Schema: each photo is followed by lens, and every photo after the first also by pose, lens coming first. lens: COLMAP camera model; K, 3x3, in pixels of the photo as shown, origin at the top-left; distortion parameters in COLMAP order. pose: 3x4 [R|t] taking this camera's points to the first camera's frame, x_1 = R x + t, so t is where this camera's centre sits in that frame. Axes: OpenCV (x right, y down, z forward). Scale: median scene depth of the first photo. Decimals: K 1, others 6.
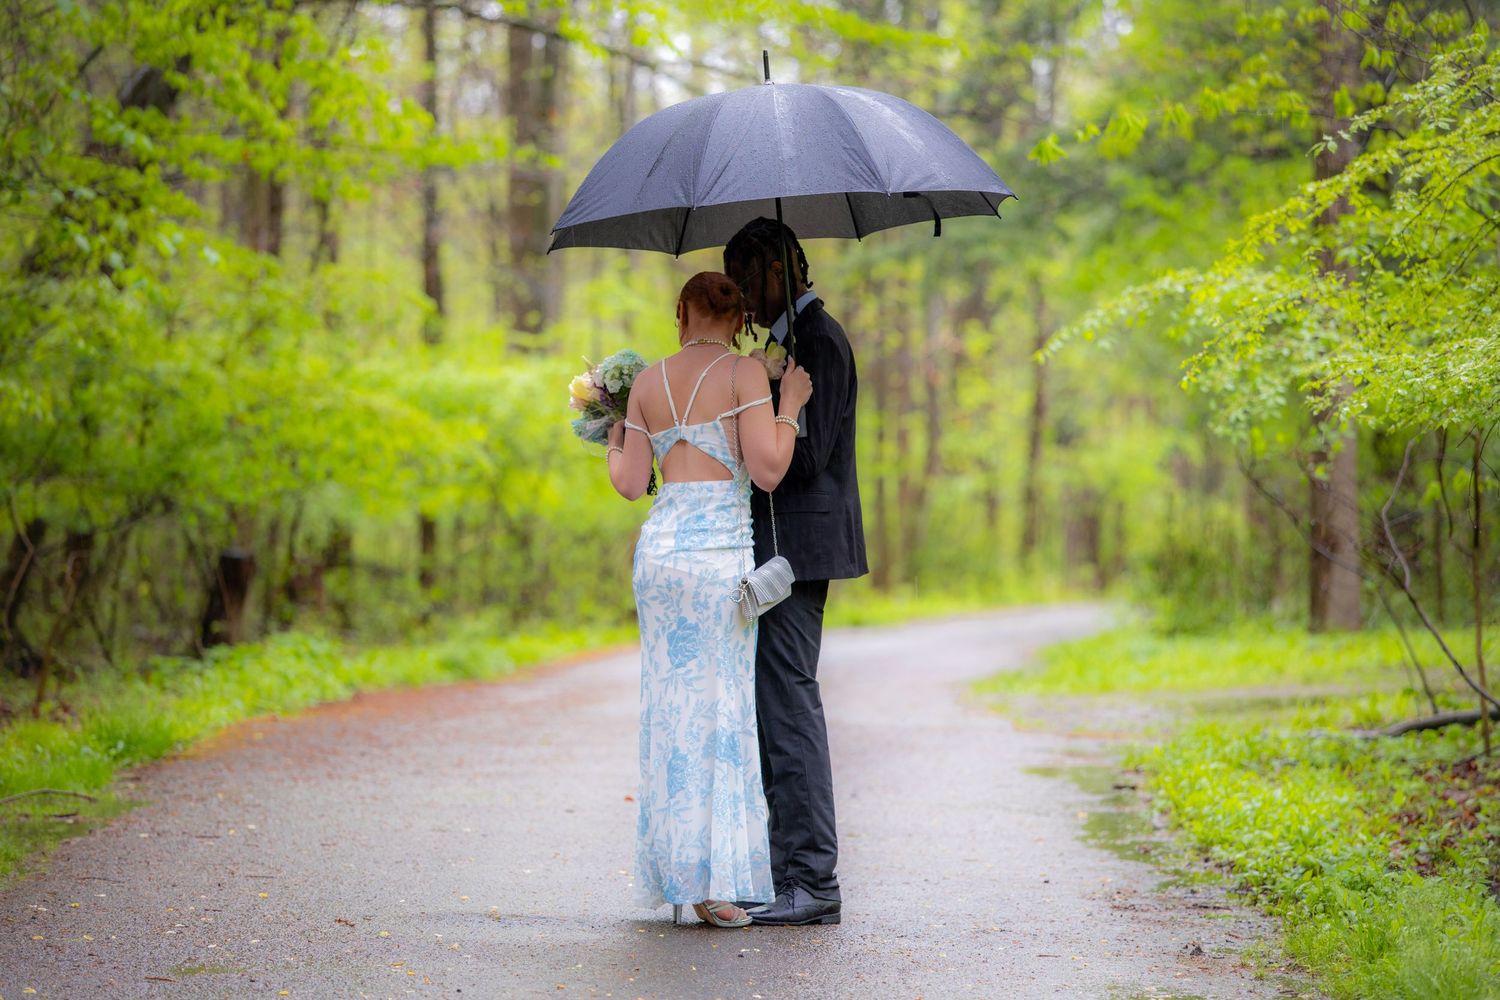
lens RADIAL K [[6415.8, 0, 746.5], [0, 6415.8, 499.1], [0, 0, 1]] dist [1.272318, 0.000000]
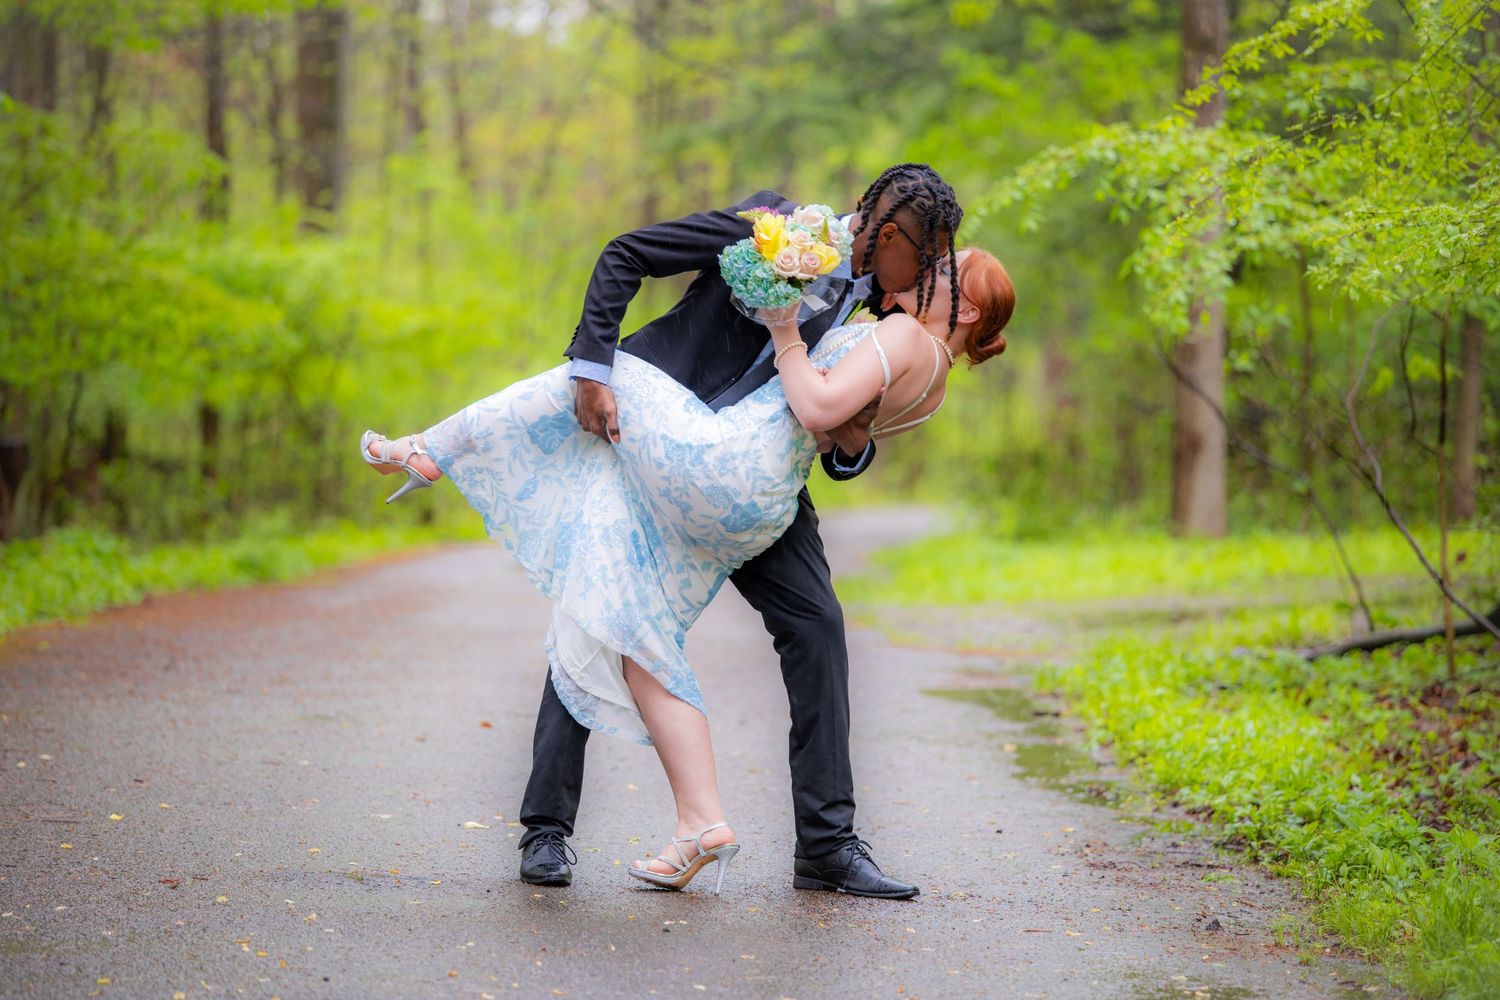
lens RADIAL K [[6415.8, 0, 755.7], [0, 6415.8, 504.2], [0, 0, 1]] dist [1.272318, 0.000000]
pose [[0.999217, 0.010285, 0.038215, -0.013825], [-0.010893, 0.999817, 0.015753, 0.002690], [-0.038046, -0.016156, 0.999145, 0.122760]]
